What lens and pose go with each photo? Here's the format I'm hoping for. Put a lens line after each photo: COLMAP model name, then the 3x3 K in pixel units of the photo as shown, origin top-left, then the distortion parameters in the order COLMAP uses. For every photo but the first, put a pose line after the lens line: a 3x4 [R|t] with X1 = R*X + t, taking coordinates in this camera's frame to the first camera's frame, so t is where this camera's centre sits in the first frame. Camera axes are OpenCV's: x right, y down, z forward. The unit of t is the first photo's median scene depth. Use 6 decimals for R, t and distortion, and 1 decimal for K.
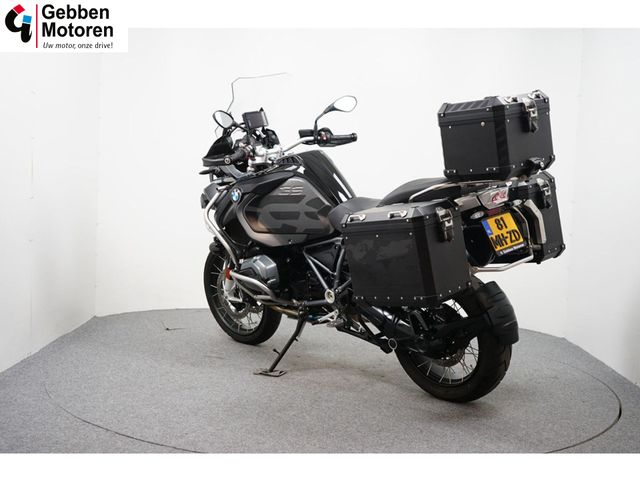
lens RADIAL K [[837.1, 0, 320.0], [0, 837.1, 240.0], [0, 0, 1]] dist [-0.002907, -0.009147]
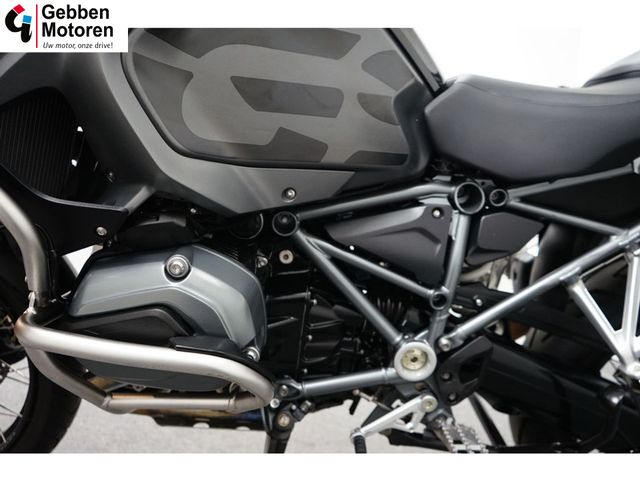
lens RADIAL K [[510.7, 0, 320.0], [0, 510.7, 240.0], [0, 0, 1]] dist [-0.002249, -0.002126]
pose [[0.663825, -0.046638, 0.746432, -0.161503], [0.013453, 0.998637, 0.050431, 0.008481], [-0.747767, -0.023436, 0.663548, 0.884932]]
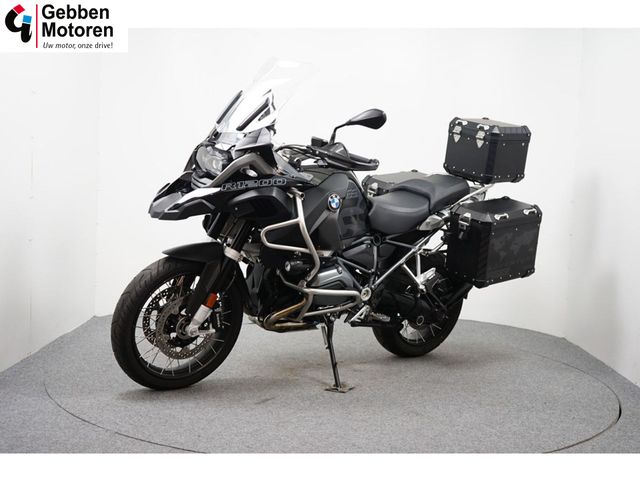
lens RADIAL K [[837.1, 0, 320.0], [0, 837.1, 240.0], [0, 0, 1]] dist [-0.002907, -0.009147]
pose [[0.092643, -0.110731, 0.989523, -0.999157], [0.034757, 0.993551, 0.107928, -0.111264], [-0.995093, 0.024394, 0.095894, 0.945564]]
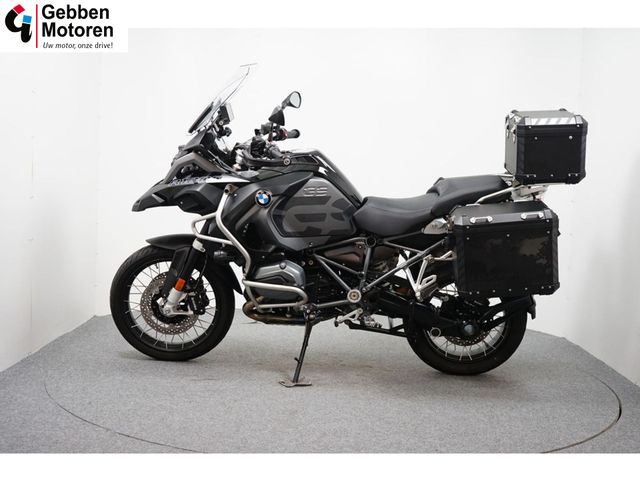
lens RADIAL K [[837.1, 0, 320.0], [0, 837.1, 240.0], [0, 0, 1]] dist [-0.002907, -0.009147]
pose [[0.707685, -0.064358, 0.703591, -0.715127], [0.040459, 0.997900, 0.050584, -0.051988], [-0.705369, -0.007331, 0.708803, 0.311538]]
